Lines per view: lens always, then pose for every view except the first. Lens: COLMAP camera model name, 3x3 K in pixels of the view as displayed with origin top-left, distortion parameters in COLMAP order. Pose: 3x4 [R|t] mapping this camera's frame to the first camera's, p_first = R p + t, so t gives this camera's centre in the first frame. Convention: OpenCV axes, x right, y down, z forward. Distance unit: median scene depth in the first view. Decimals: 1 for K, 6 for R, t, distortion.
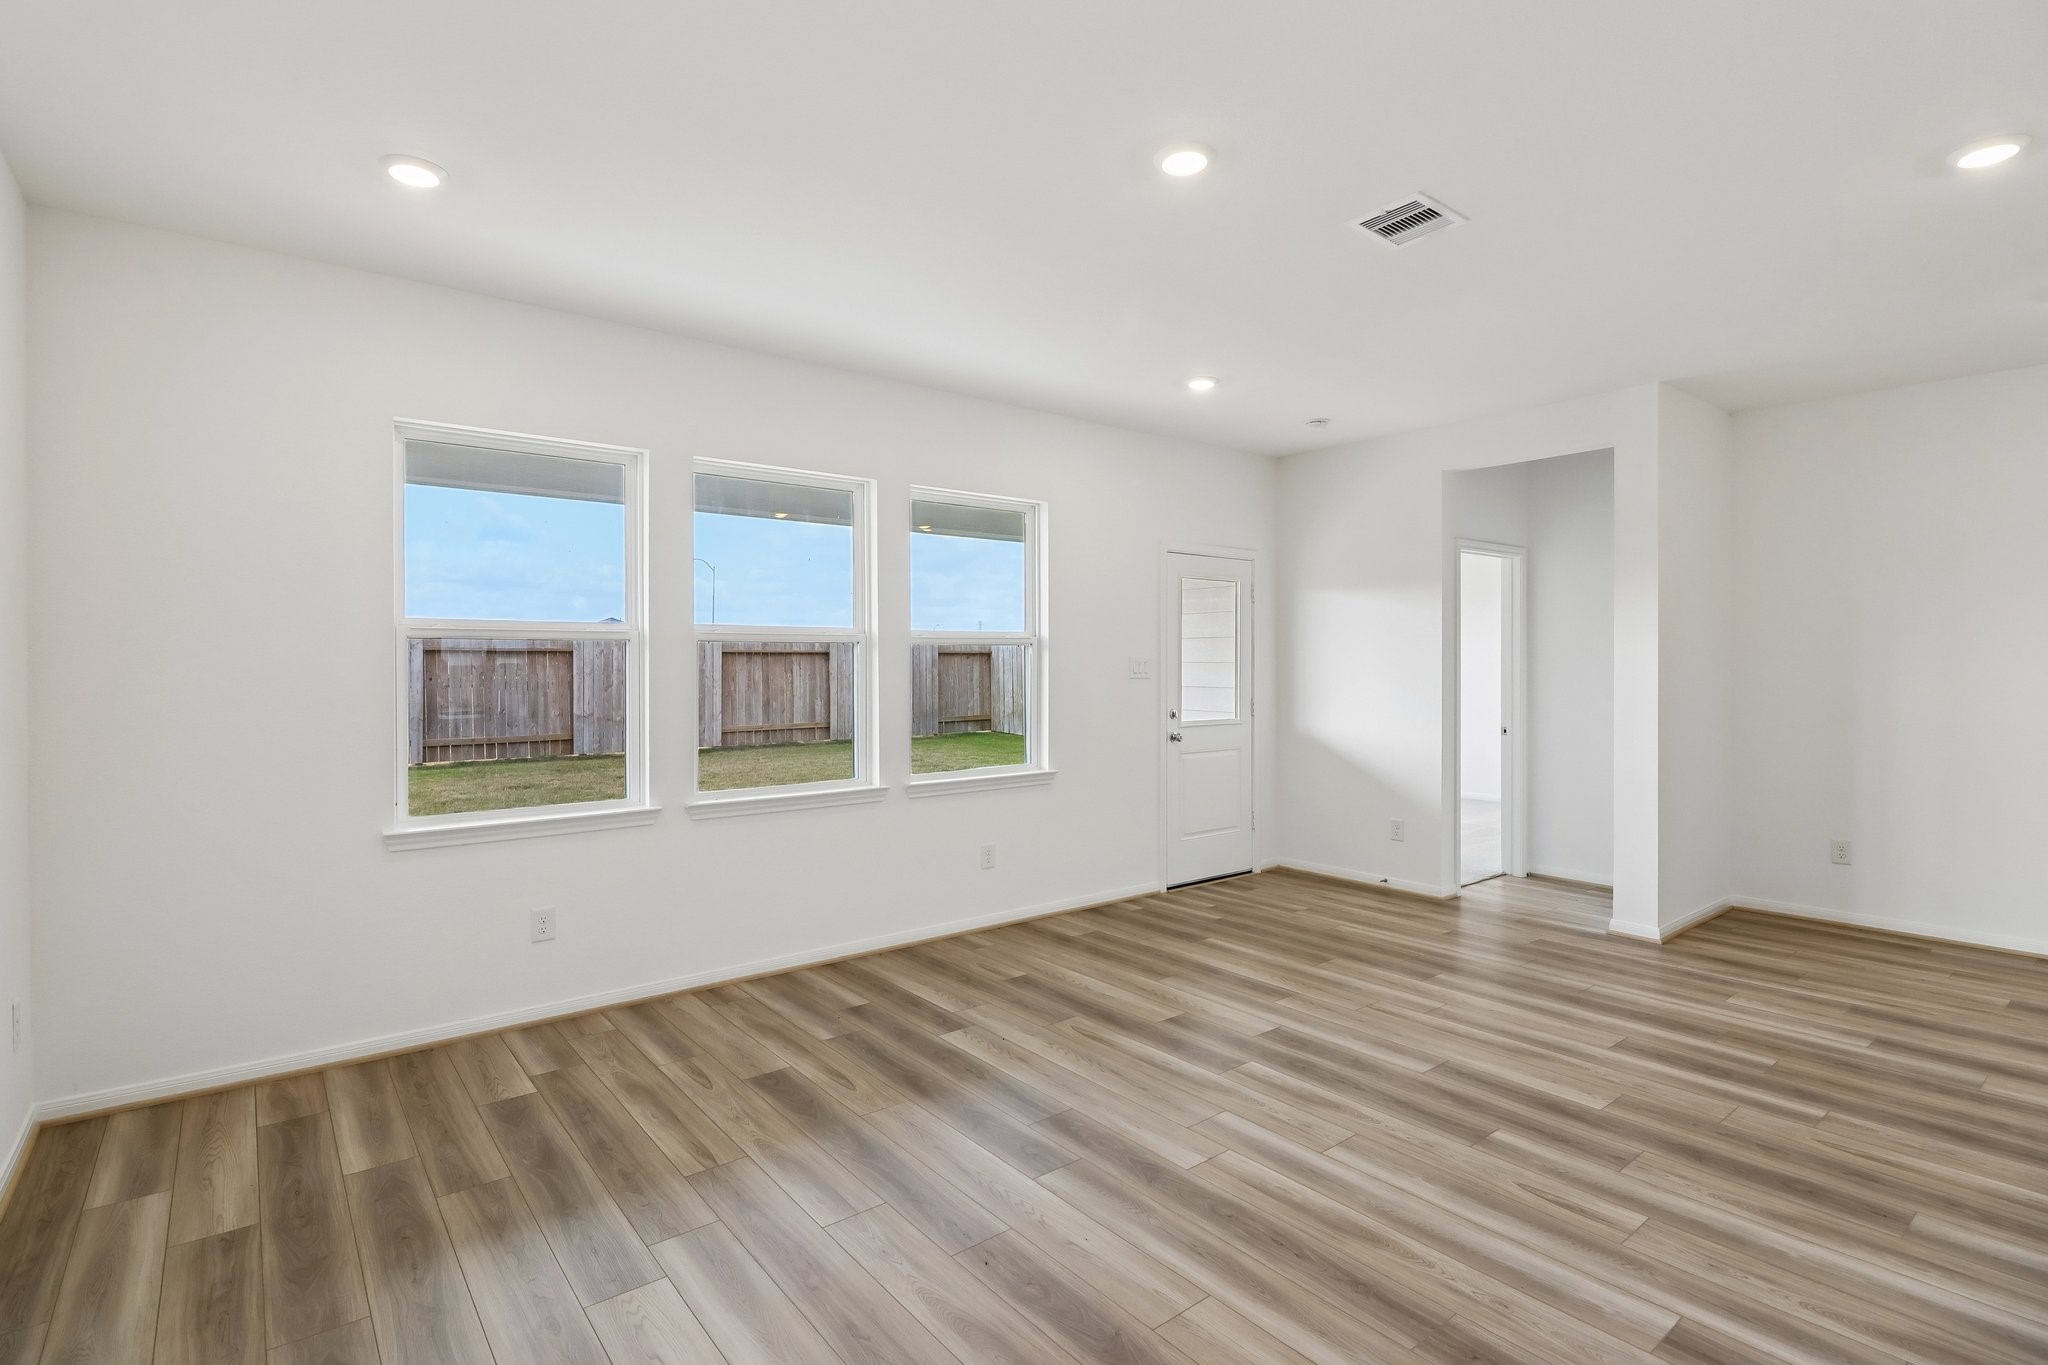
lens RADIAL K [[971.7, 0, 1019.2], [0, 971.7, 681.9], [0, 0, 1]] dist [0.016574, -0.017936]
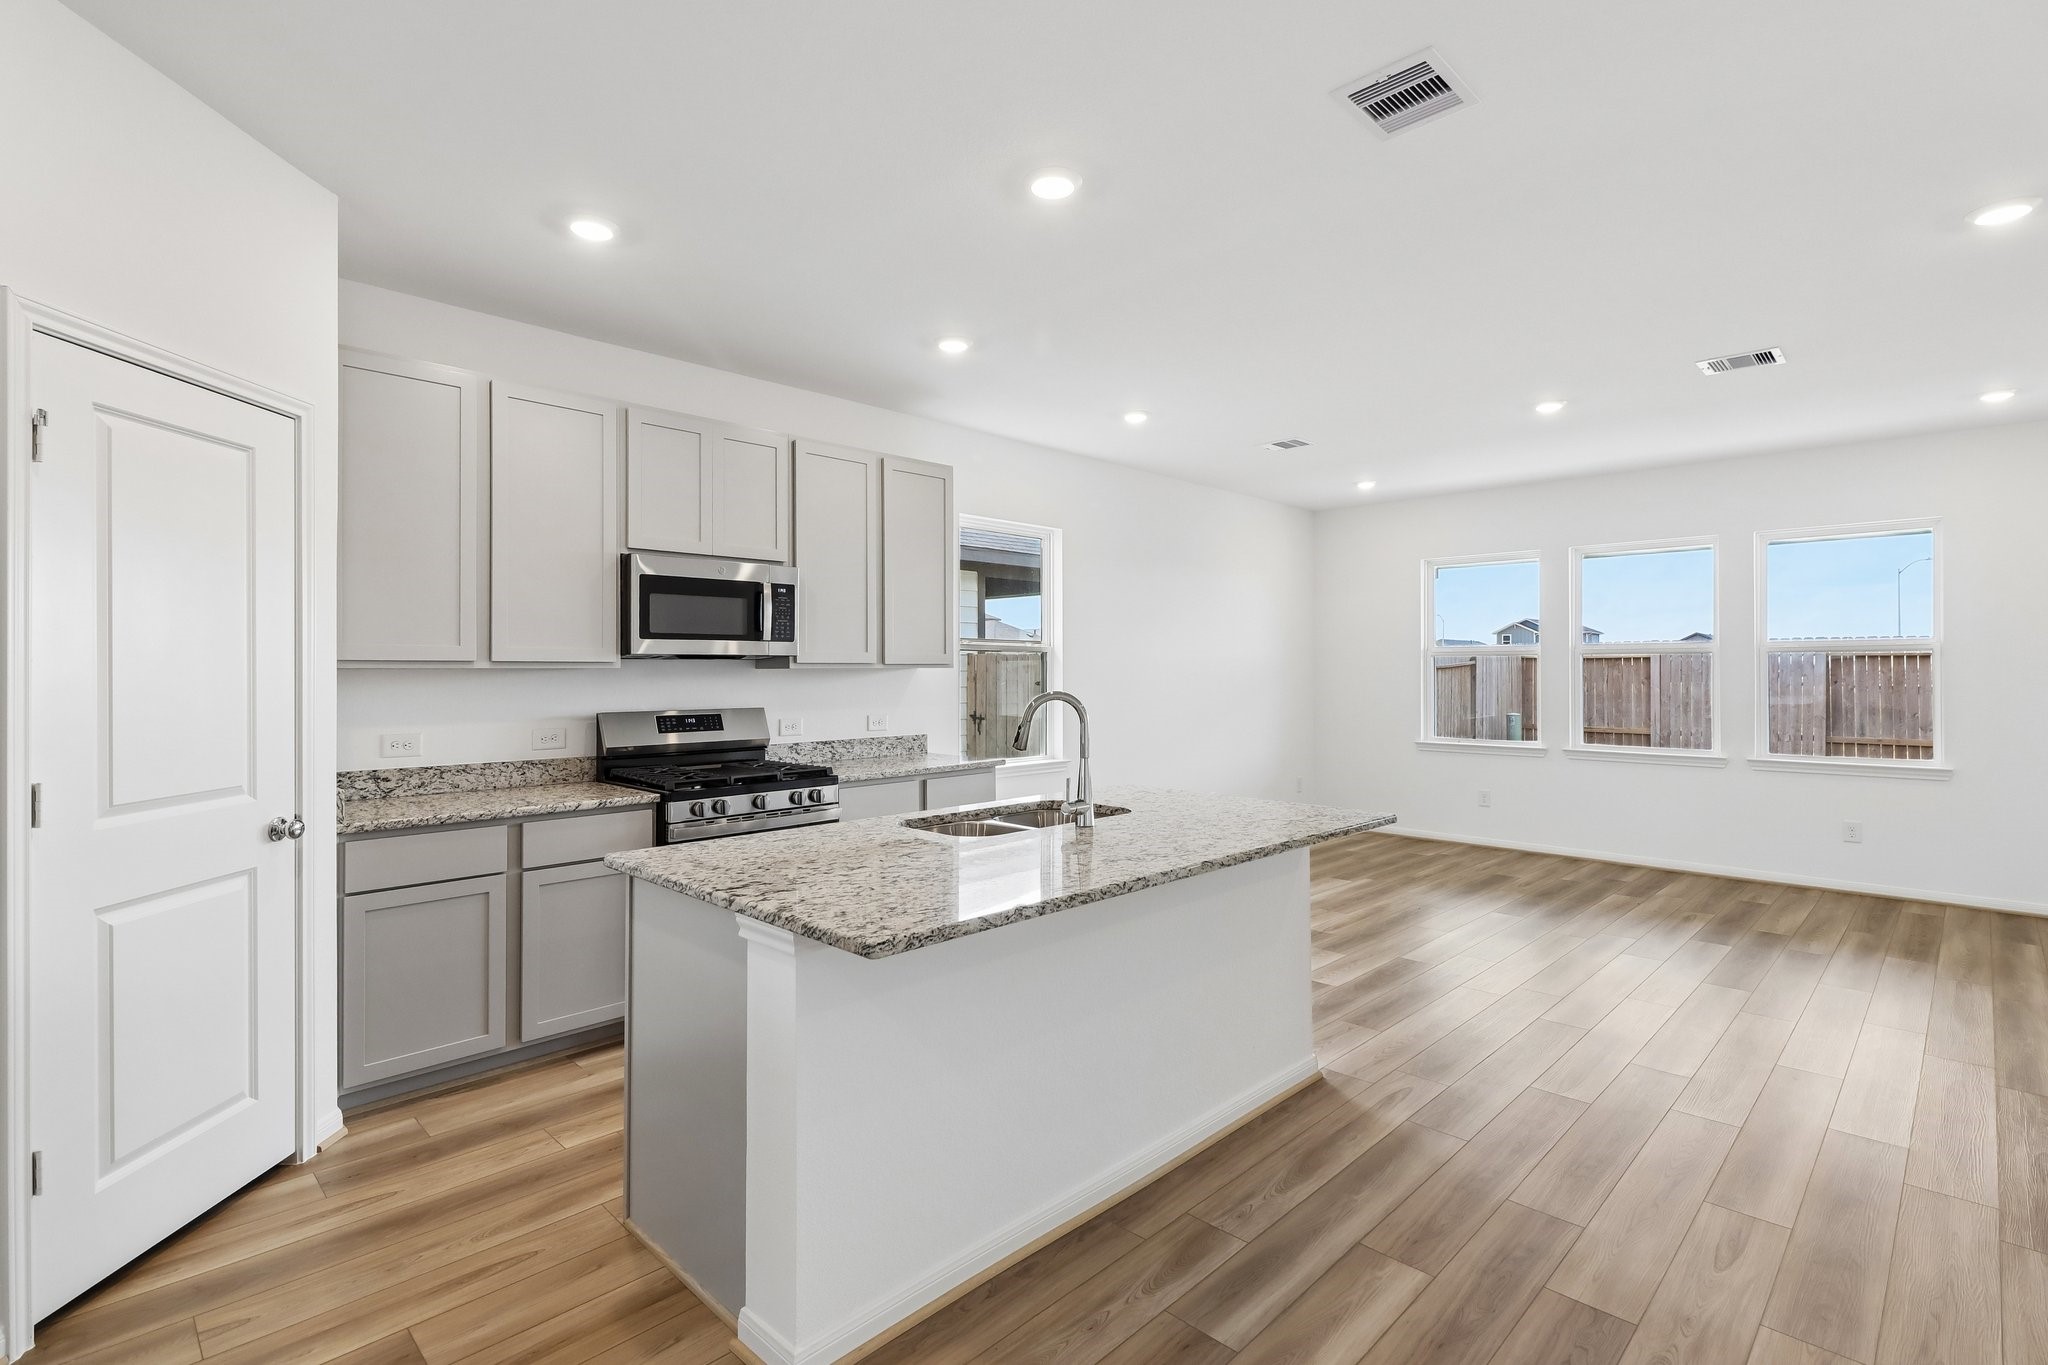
lens RADIAL K [[955.4, 0, 1015.8], [0, 955.4, 672.7], [0, 0, 1]] dist [0.013085, -0.000675]
pose [[0.116119, 0.005693, -0.993219, 1.301594], [-0.019600, 0.999802, 0.003440, 0.004447], [0.993042, 0.019068, 0.116207, -0.180483]]
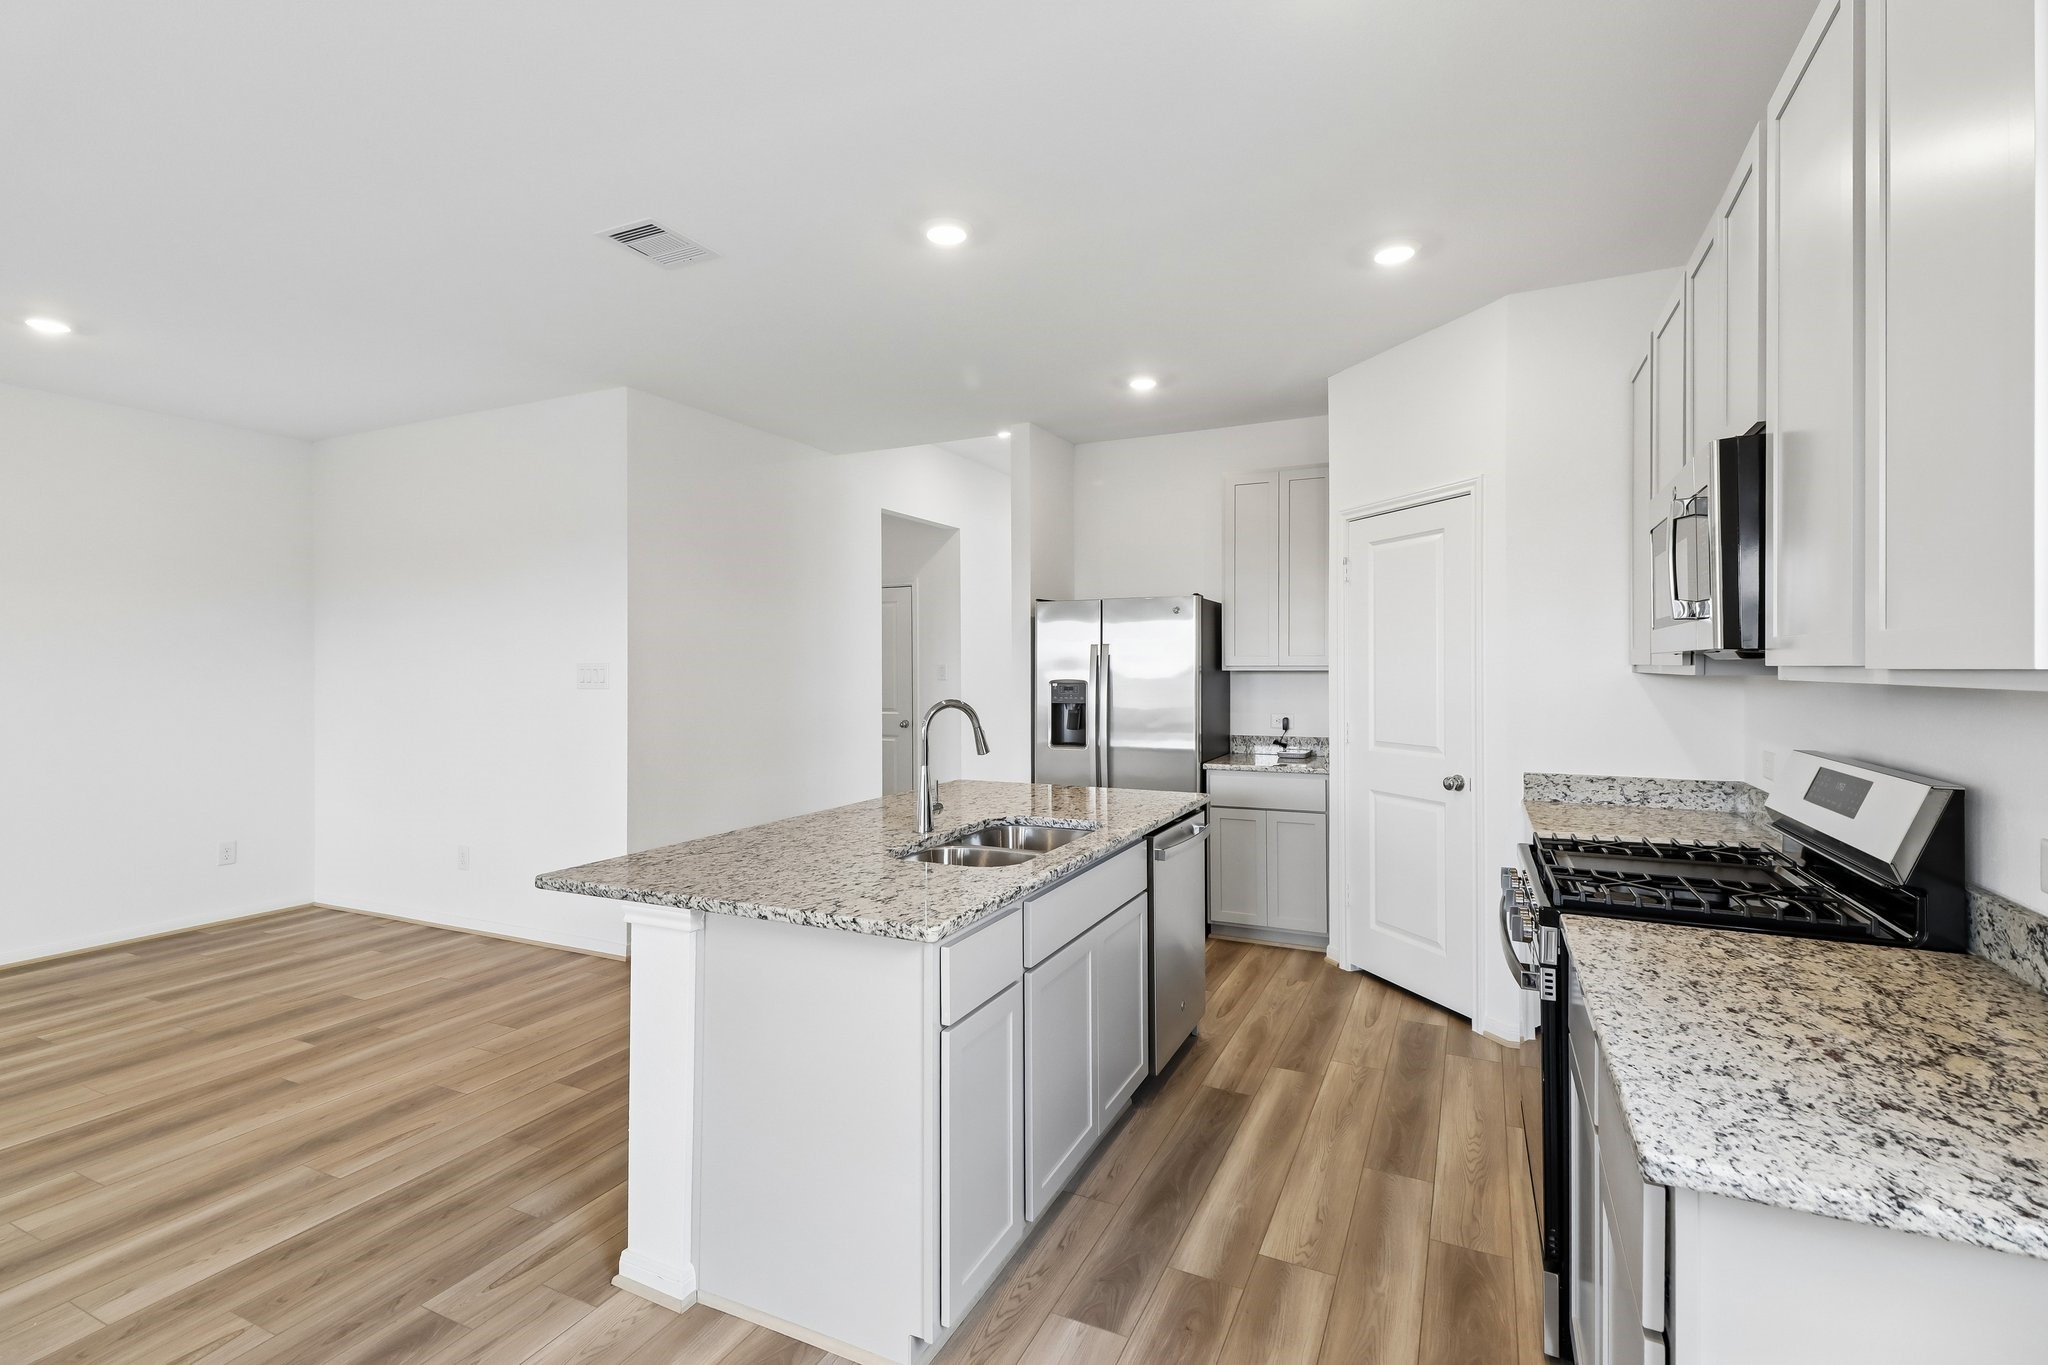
lens RADIAL K [[955.4, 0, 1015.8], [0, 955.4, 672.7], [0, 0, 1]] dist [0.013085, -0.000675]
pose [[-0.434578, -0.002511, 0.900631, -0.078870], [0.022832, 0.999644, 0.013804, -0.008989], [-0.900345, 0.026562, -0.434366, 0.203110]]
